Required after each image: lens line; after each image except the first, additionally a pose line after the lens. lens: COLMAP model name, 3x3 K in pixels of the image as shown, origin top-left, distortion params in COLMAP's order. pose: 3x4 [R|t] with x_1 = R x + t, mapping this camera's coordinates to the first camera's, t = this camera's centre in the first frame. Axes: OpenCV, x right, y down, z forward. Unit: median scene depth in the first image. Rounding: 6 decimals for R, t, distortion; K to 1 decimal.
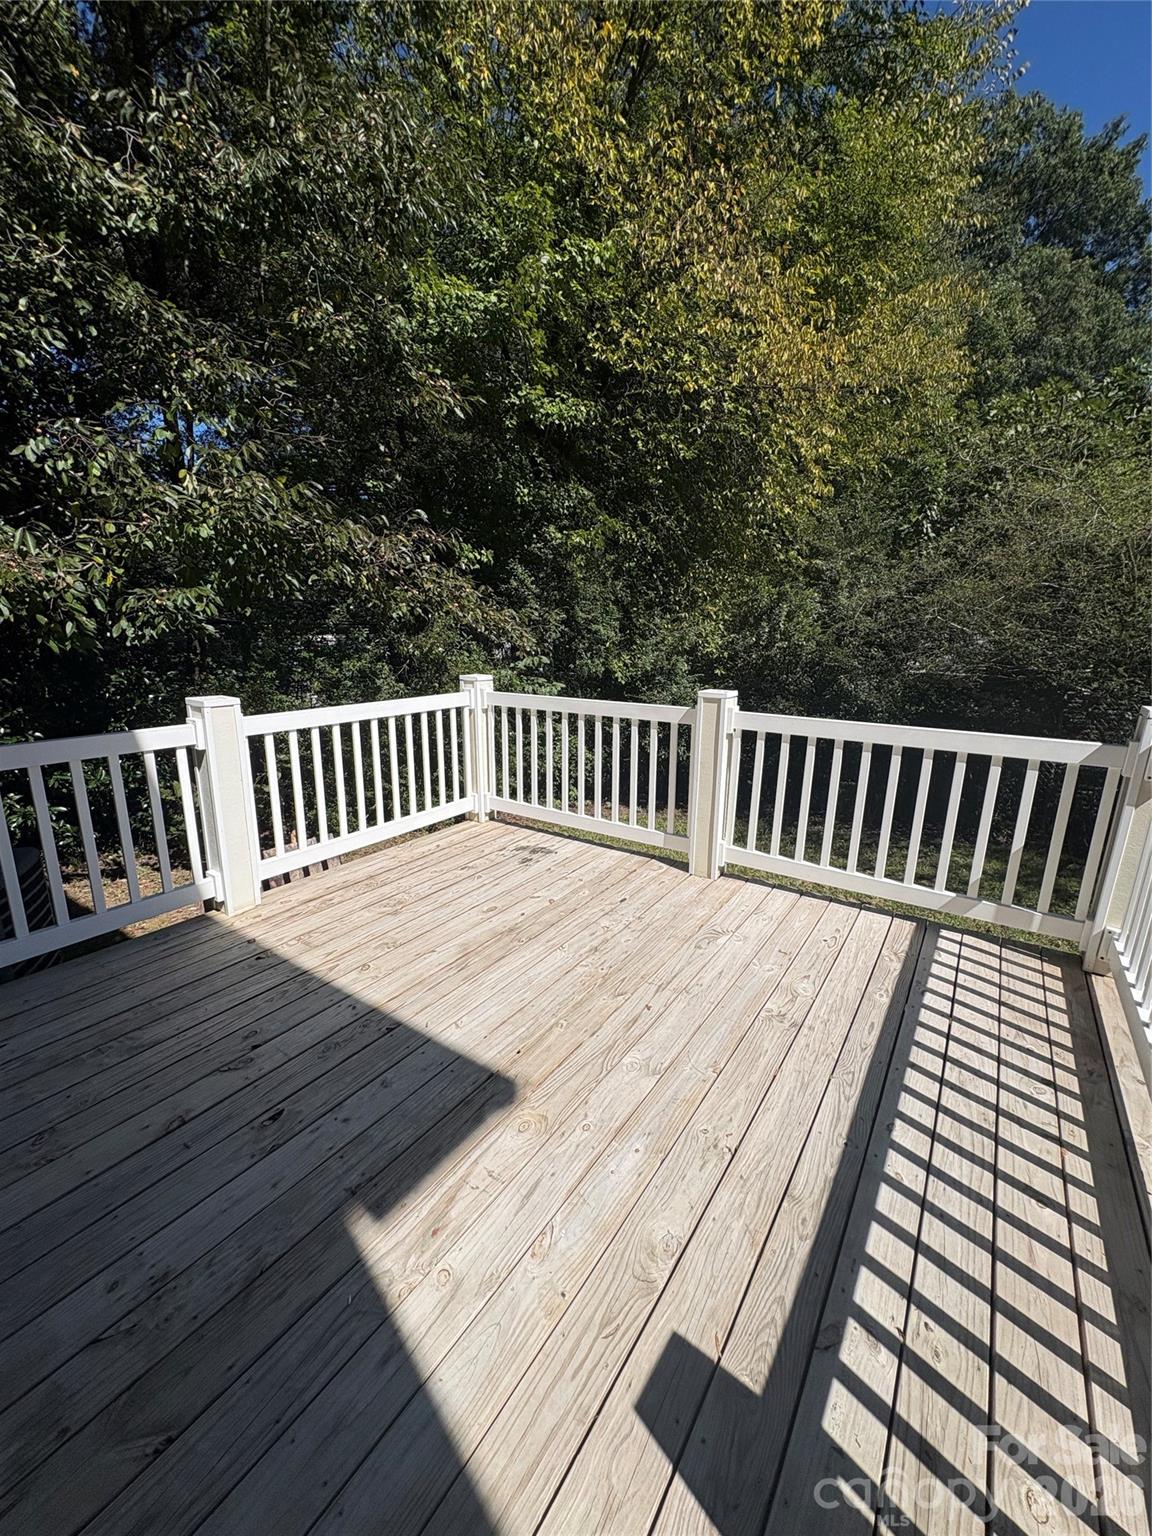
lens RADIAL K [[618.9, 0, 576.0], [0, 618.9, 768.0], [0, 0, 1]] dist [-0.002186, -0.000249]
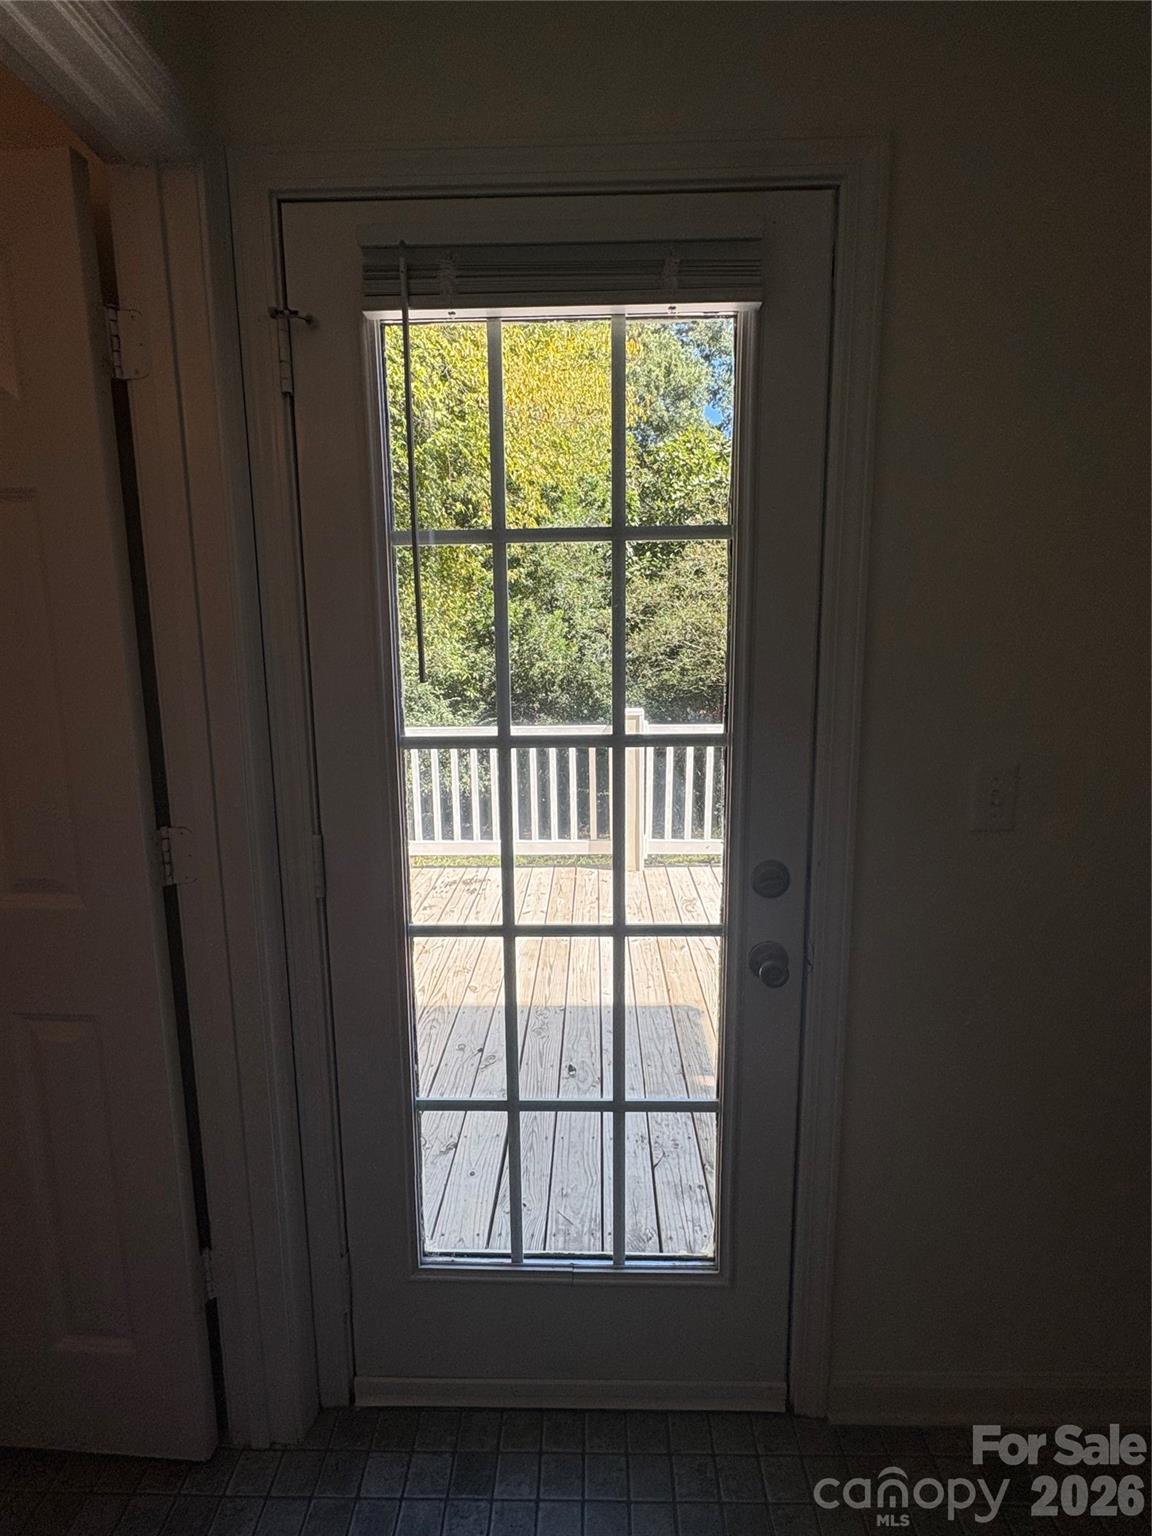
lens RADIAL K [[789.2, 0, 576.0], [0, 789.2, 768.0], [0, 0, 1]] dist [0.001086, 0.000134]
pose [[0.841194, -0.110622, 0.529297, -0.430364], [0.140074, 0.990016, -0.015704, -0.003415], [-0.522275, 0.087351, 0.848292, -0.140203]]
